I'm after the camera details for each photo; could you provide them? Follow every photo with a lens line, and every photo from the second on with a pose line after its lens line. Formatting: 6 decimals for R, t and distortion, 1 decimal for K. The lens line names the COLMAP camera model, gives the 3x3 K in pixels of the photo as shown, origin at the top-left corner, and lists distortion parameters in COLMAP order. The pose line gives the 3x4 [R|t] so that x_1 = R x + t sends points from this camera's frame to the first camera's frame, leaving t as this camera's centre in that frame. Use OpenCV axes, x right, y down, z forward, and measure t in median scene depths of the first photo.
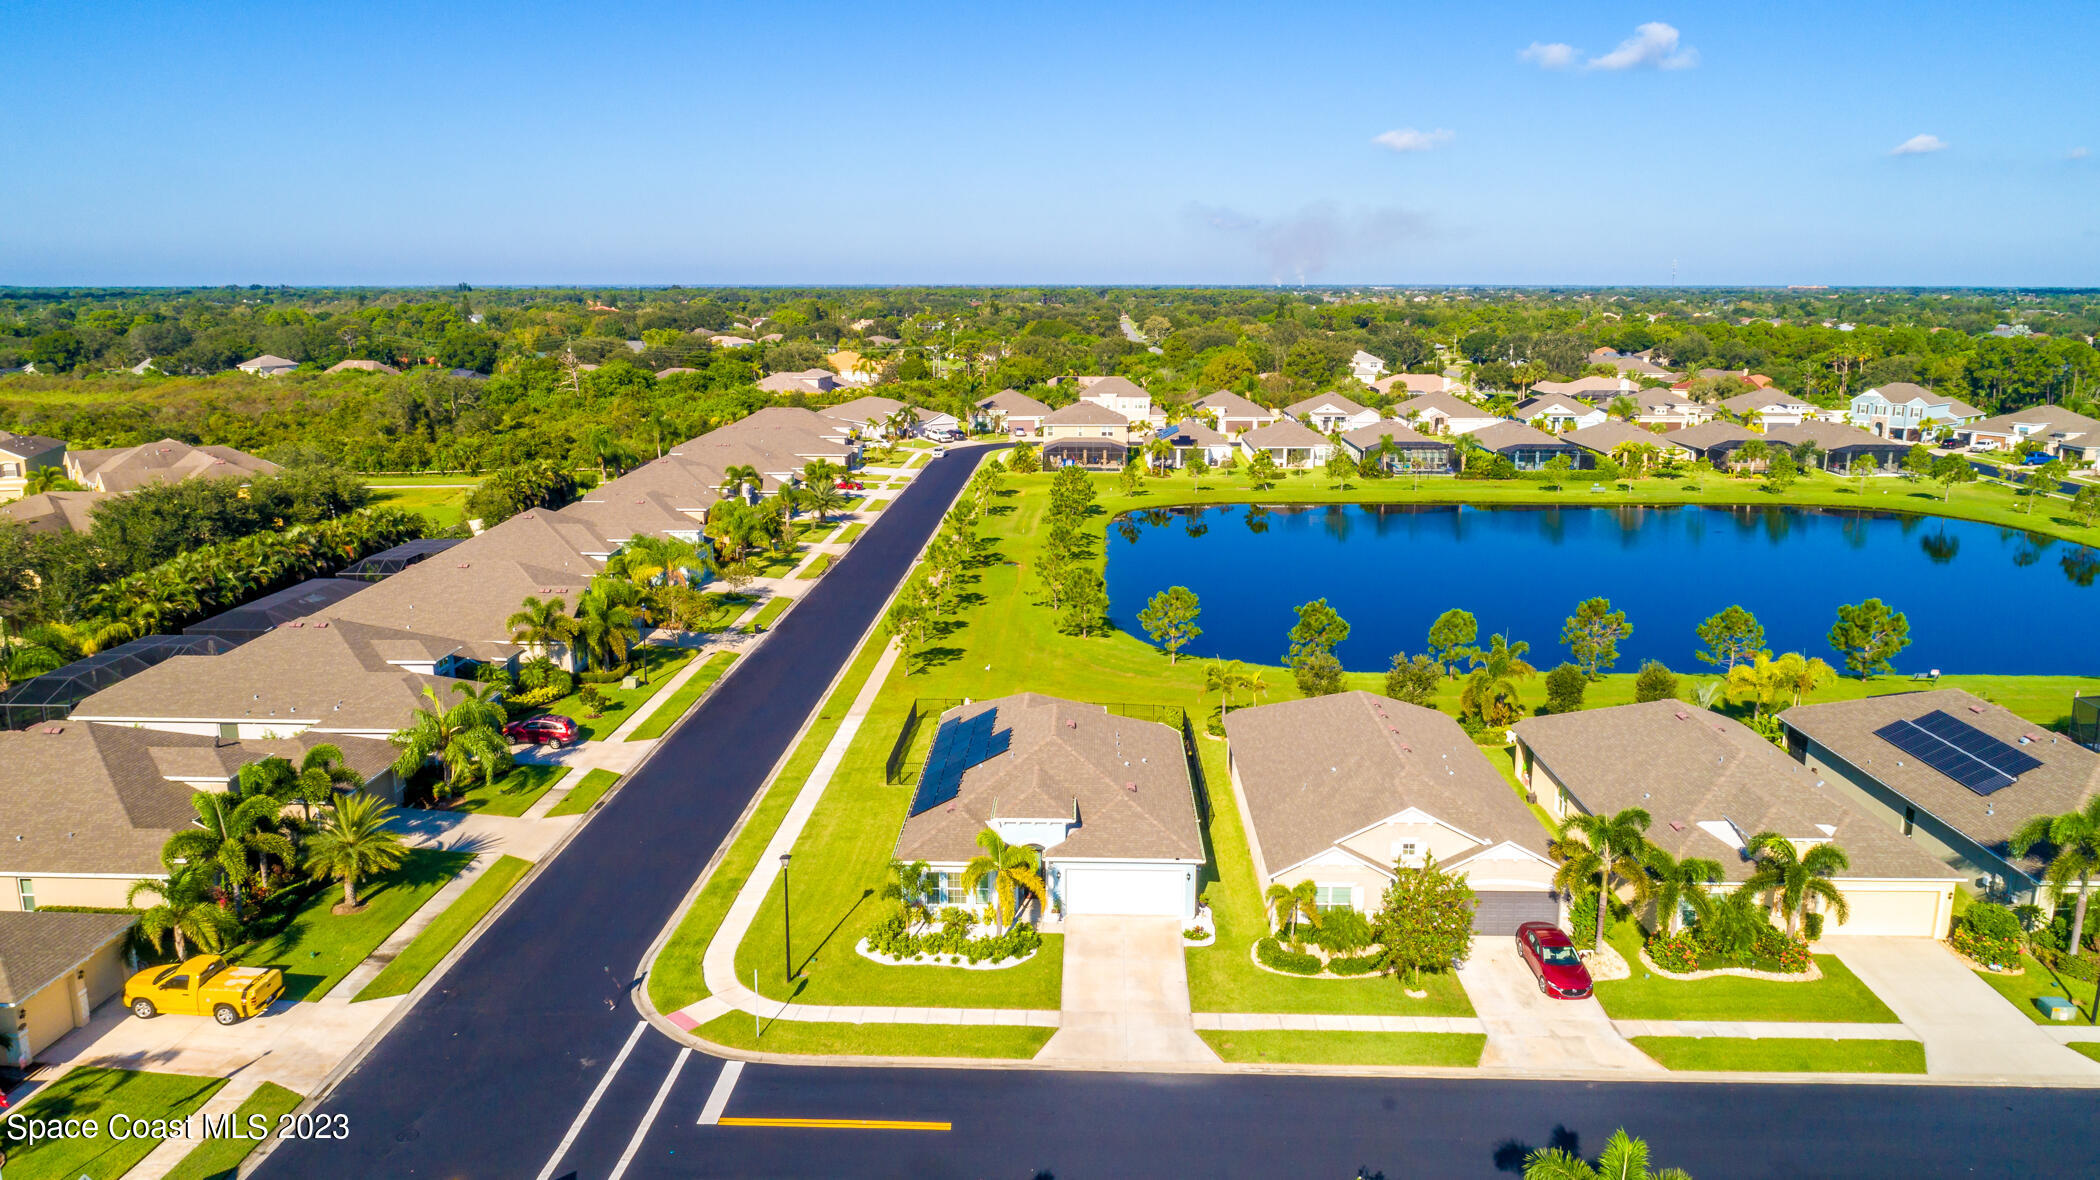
lens RADIAL K [[1412.2, 0, 1046.3], [0, 1412.2, 590.3], [0, 0, 1]] dist [-0.011020, 0.004141]
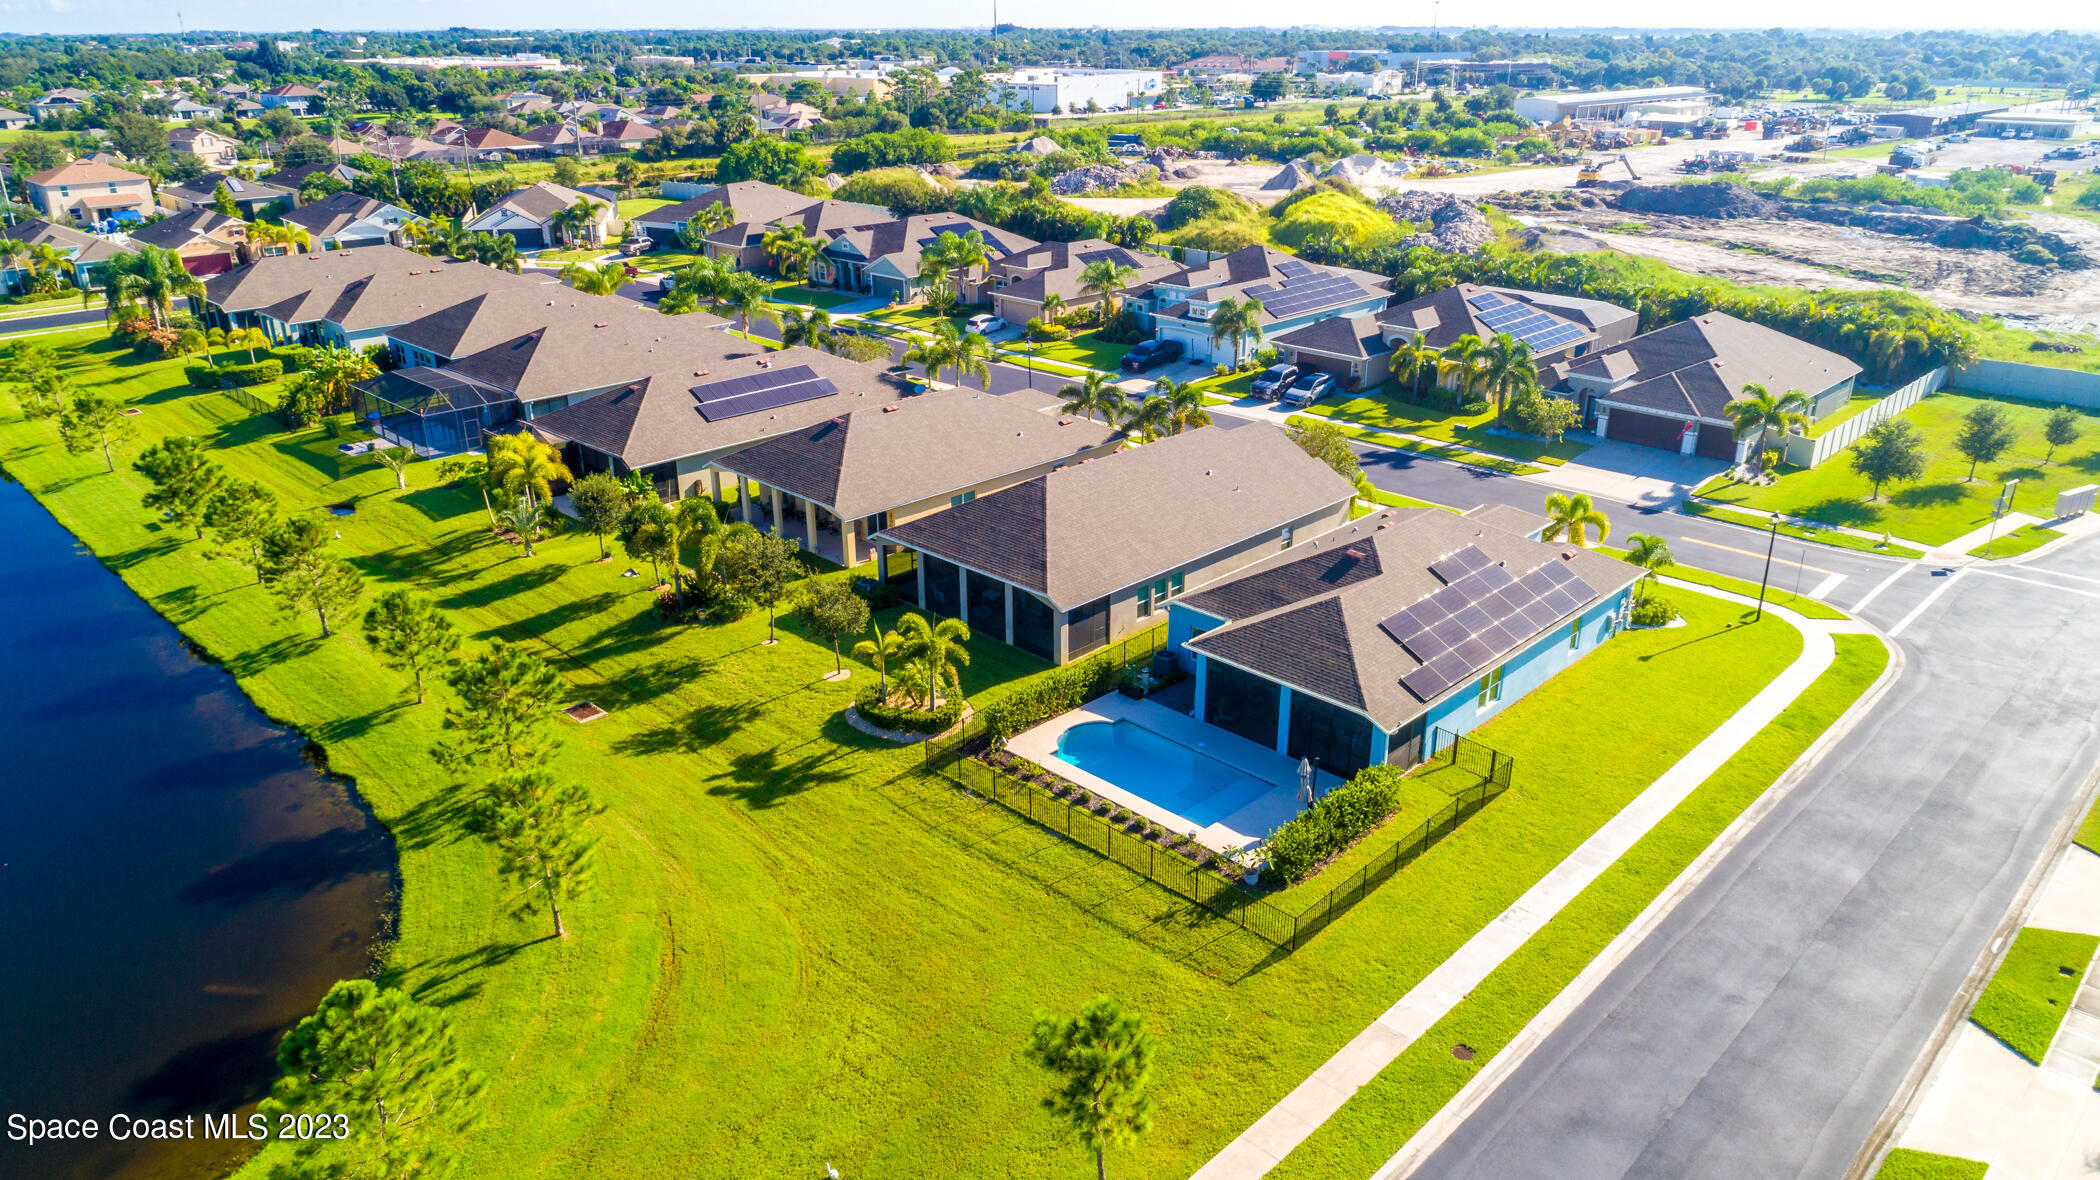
lens RADIAL K [[1412.2, 0, 1046.9], [0, 1412.2, 594.2], [0, 0, 1]] dist [-0.011020, 0.004141]
pose [[-0.730484, -0.252053, 0.634714, -0.469357], [0.145588, 0.850560, 0.505324, -0.403097], [-0.667231, 0.461538, -0.584625, 1.966068]]
